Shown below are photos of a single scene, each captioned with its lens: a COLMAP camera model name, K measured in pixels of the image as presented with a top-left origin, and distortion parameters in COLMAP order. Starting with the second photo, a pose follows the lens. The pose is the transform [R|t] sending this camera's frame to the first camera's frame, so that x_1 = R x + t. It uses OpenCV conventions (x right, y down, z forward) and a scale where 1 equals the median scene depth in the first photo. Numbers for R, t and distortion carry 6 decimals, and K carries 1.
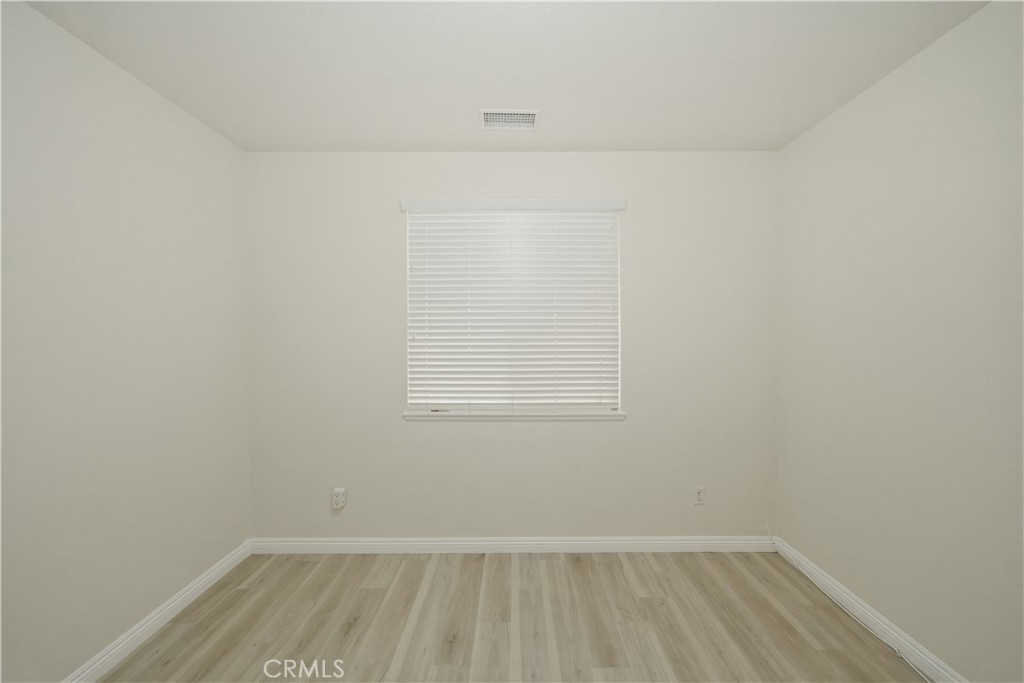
lens RADIAL K [[345.2, 0, 512.0], [0, 345.2, 341.5], [0, 0, 1]] dist [-0.005859, 0.000115]
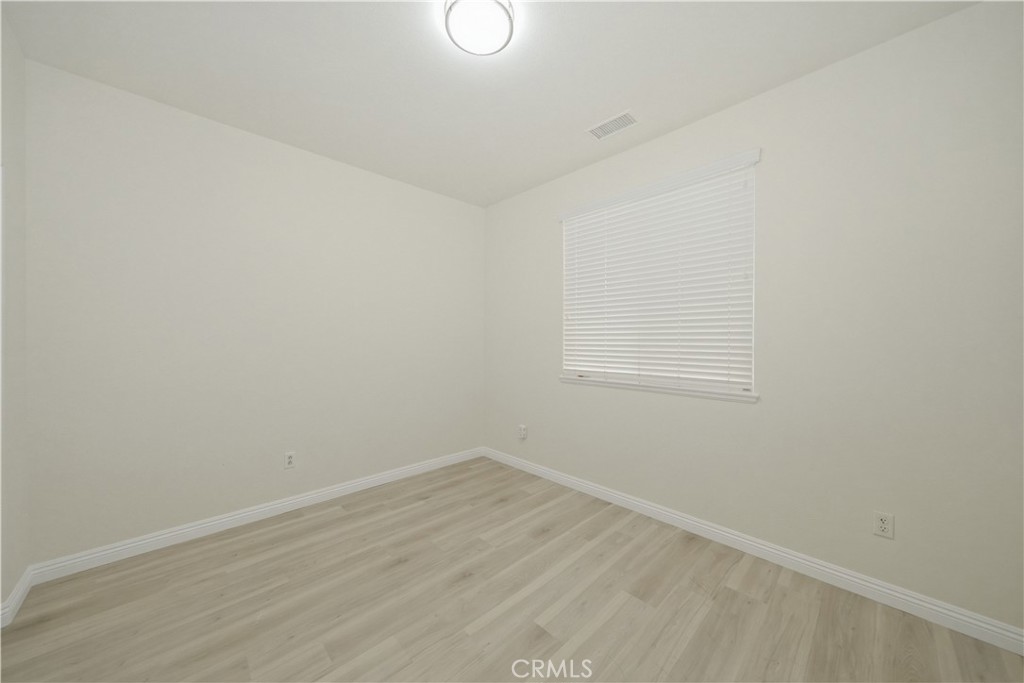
lens RADIAL K [[360.0, 0, 513.6], [0, 360.0, 336.5], [0, 0, 1]] dist [-0.002116, 0.000079]
pose [[0.690676, -0.000951, -0.723164, 0.555263], [-0.013402, 0.999811, -0.014115, 0.081400], [0.723040, 0.019440, 0.690532, -0.071571]]
